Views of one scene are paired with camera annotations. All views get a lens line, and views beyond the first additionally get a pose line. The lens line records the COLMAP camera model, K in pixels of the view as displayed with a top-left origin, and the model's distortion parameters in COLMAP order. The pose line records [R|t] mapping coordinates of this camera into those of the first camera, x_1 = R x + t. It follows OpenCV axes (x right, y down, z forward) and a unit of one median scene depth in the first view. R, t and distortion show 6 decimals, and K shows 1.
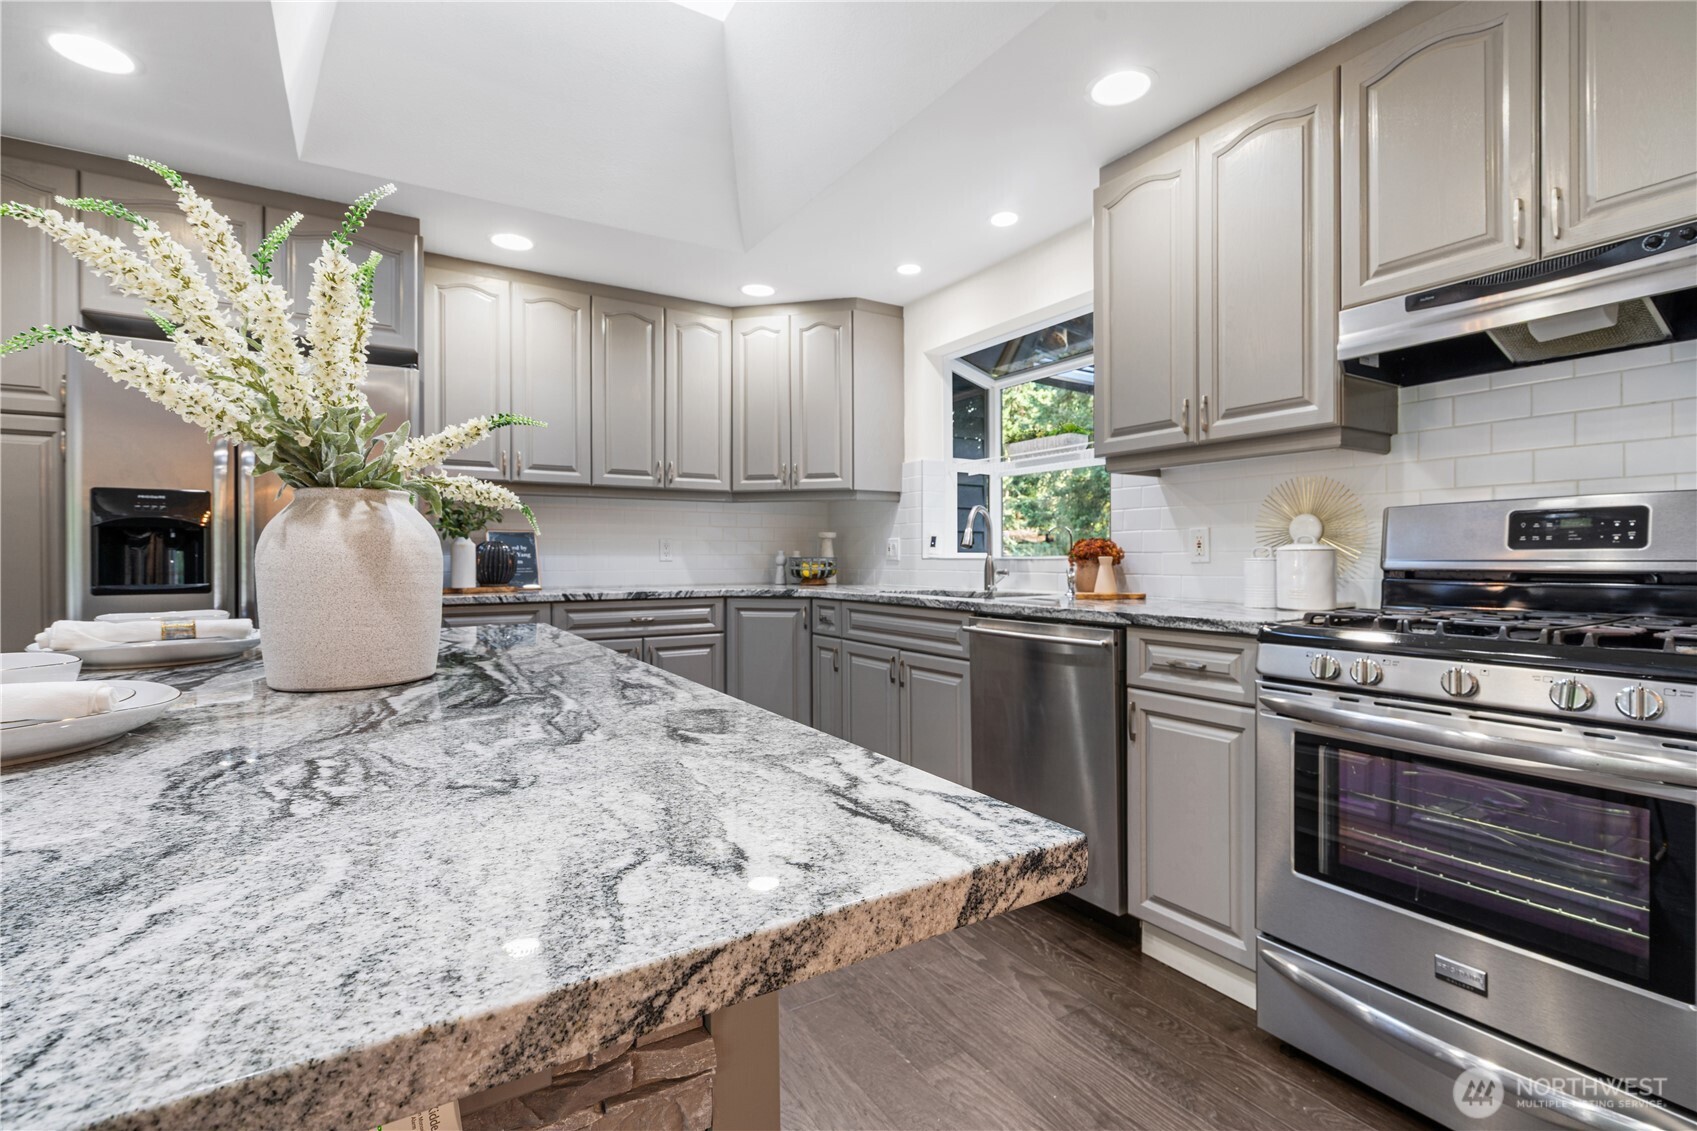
lens RADIAL K [[779.0, 0, 851.1], [0, 779.0, 561.9], [0, 0, 1]] dist [-0.002166, -0.000101]
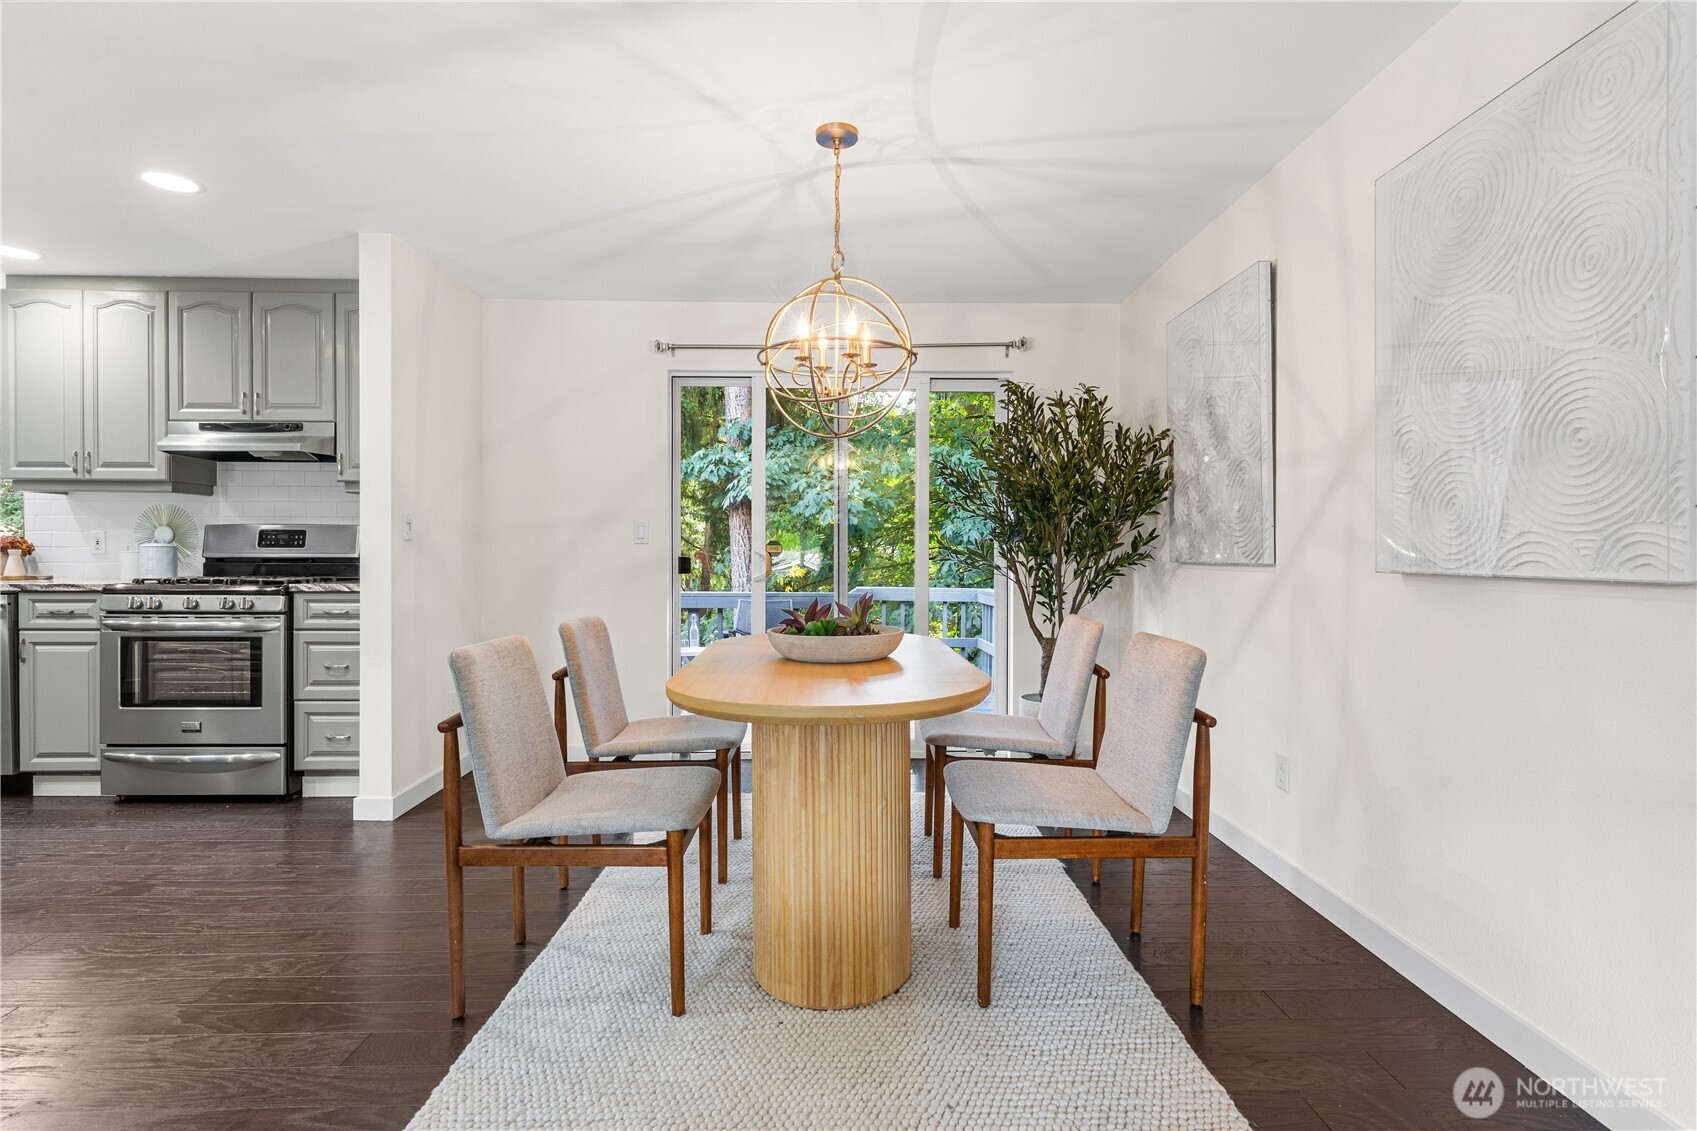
lens RADIAL K [[830.5, 0, 854.5], [0, 830.5, 560.7], [0, 0, 1]] dist [0.003013, 0.000523]
pose [[0.511763, -0.001969, 0.859124, -0.240941], [0.000369, 0.999998, 0.002072, 0.013811], [-0.859126, -0.000744, 0.511763, -1.363686]]
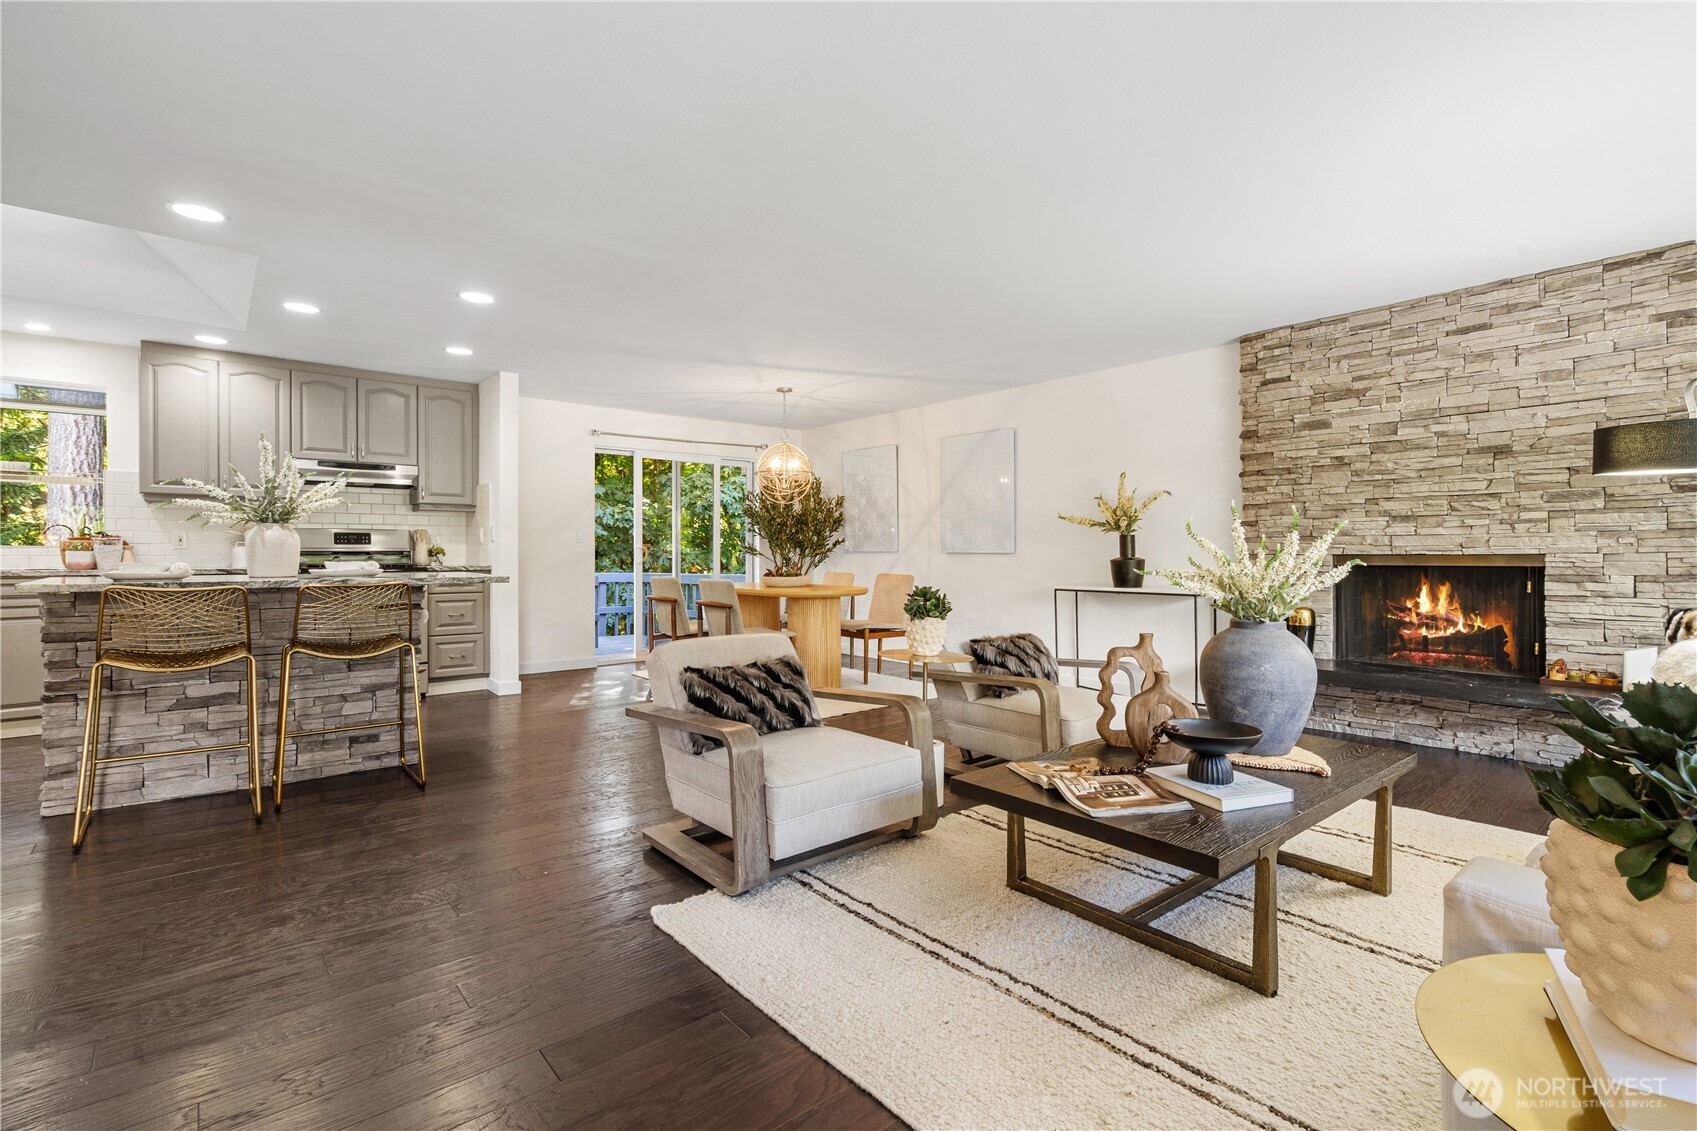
lens RADIAL K [[779.0, 0, 851.1], [0, 779.0, 561.9], [0, 0, 1]] dist [-0.002166, -0.000101]
pose [[-0.141239, -0.008122, 0.989942, -2.232203], [0.007187, 0.999932, 0.009230, 0.035245], [-0.989949, 0.008418, -0.141171, -0.543935]]
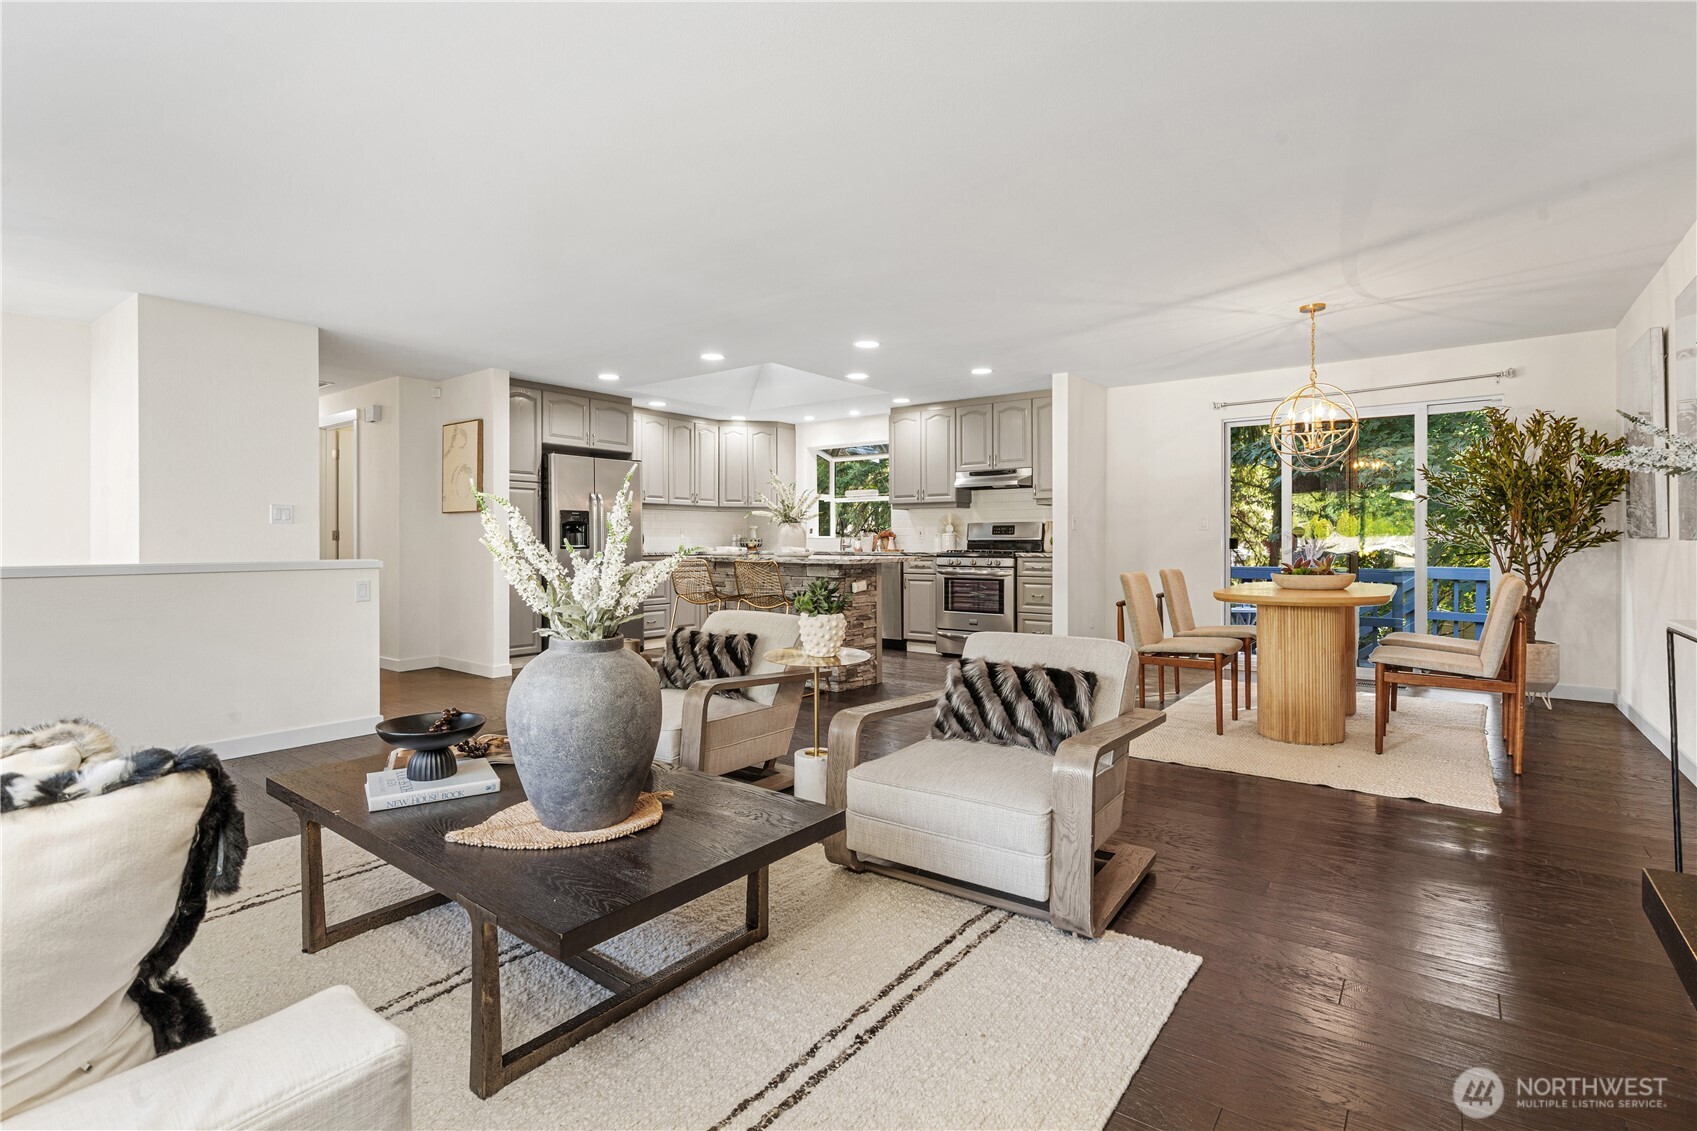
lens RADIAL K [[804.6, 0, 858.2], [0, 804.6, 545.9], [0, 0, 1]] dist [-0.002341, 0.000026]
pose [[0.931726, 0.000438, 0.363161, -1.150694], [0.000772, 0.999995, -0.003188, 0.047311], [-0.363161, 0.003251, 0.931721, -2.302206]]
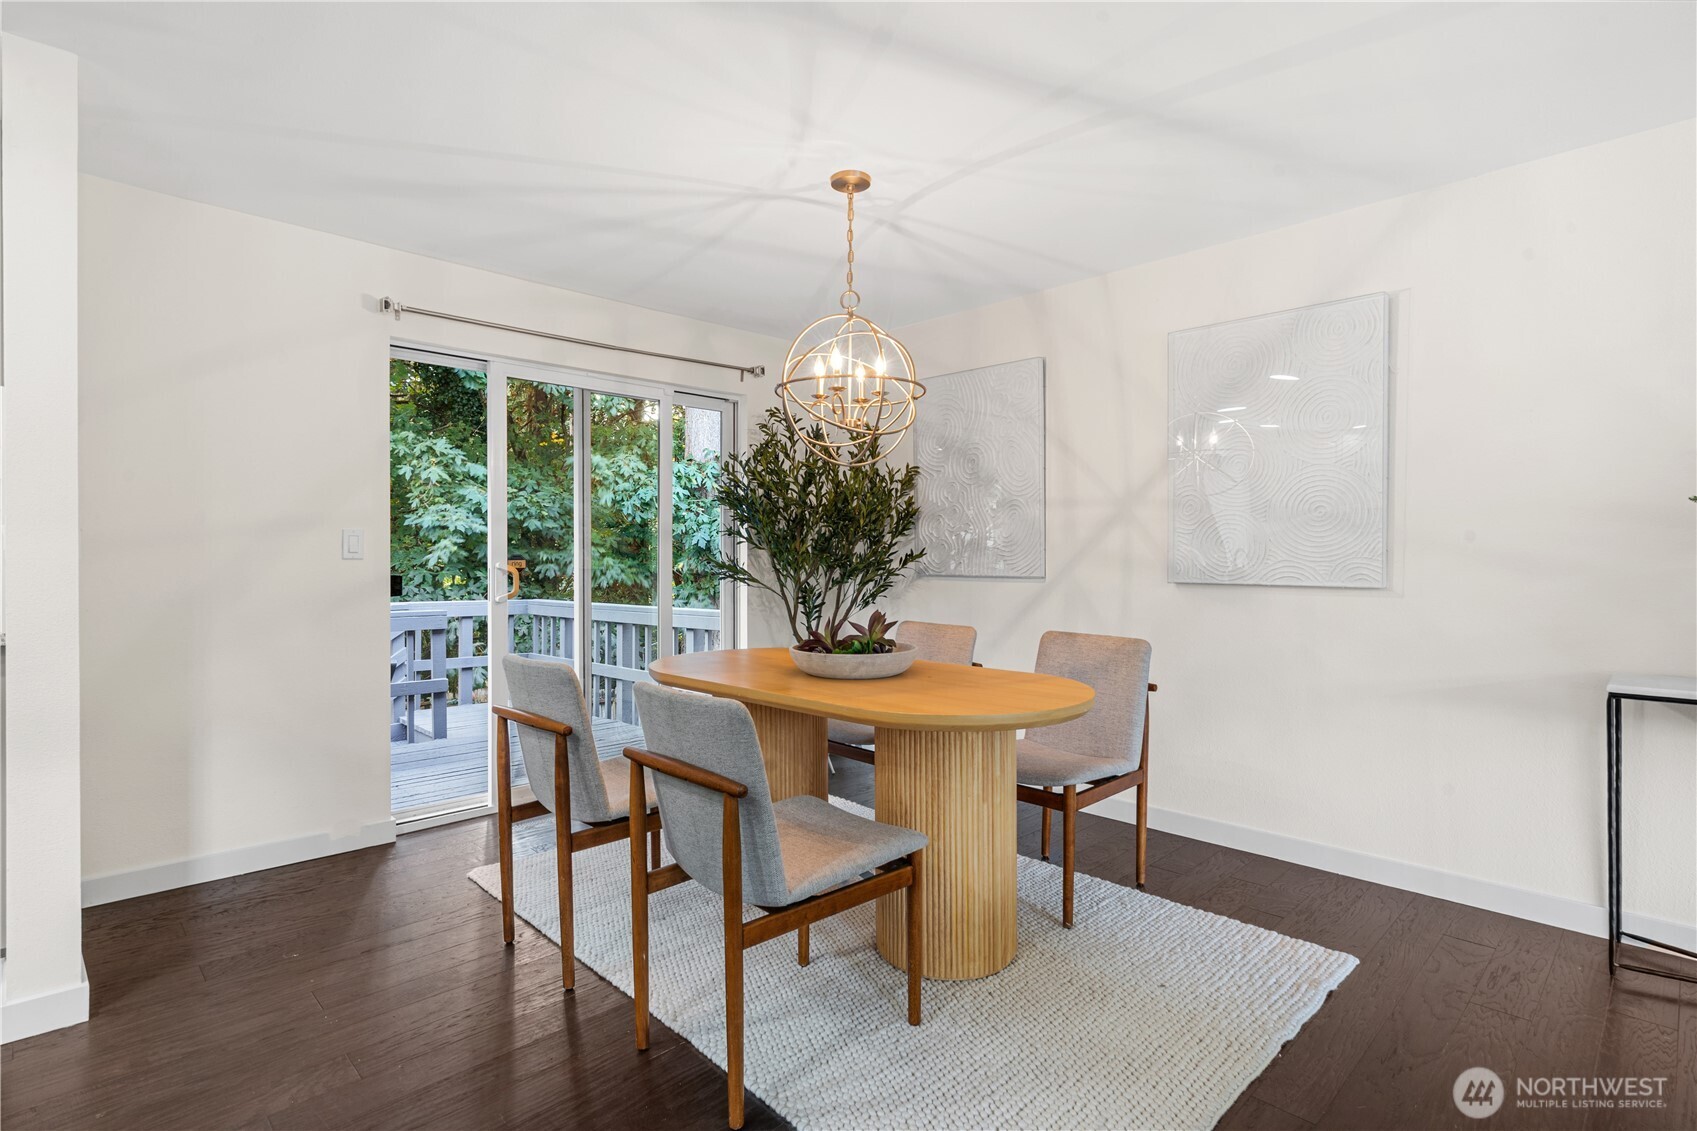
lens RADIAL K [[837.0, 0, 848.5], [0, 837.0, 565.5], [0, 0, 1]] dist [0.000360, 0.000057]
pose [[-0.208051, -0.006698, 0.978095, -0.480105], [0.004732, 0.999958, 0.007854, -0.020317], [-0.978107, 0.006262, -0.208010, -0.443661]]
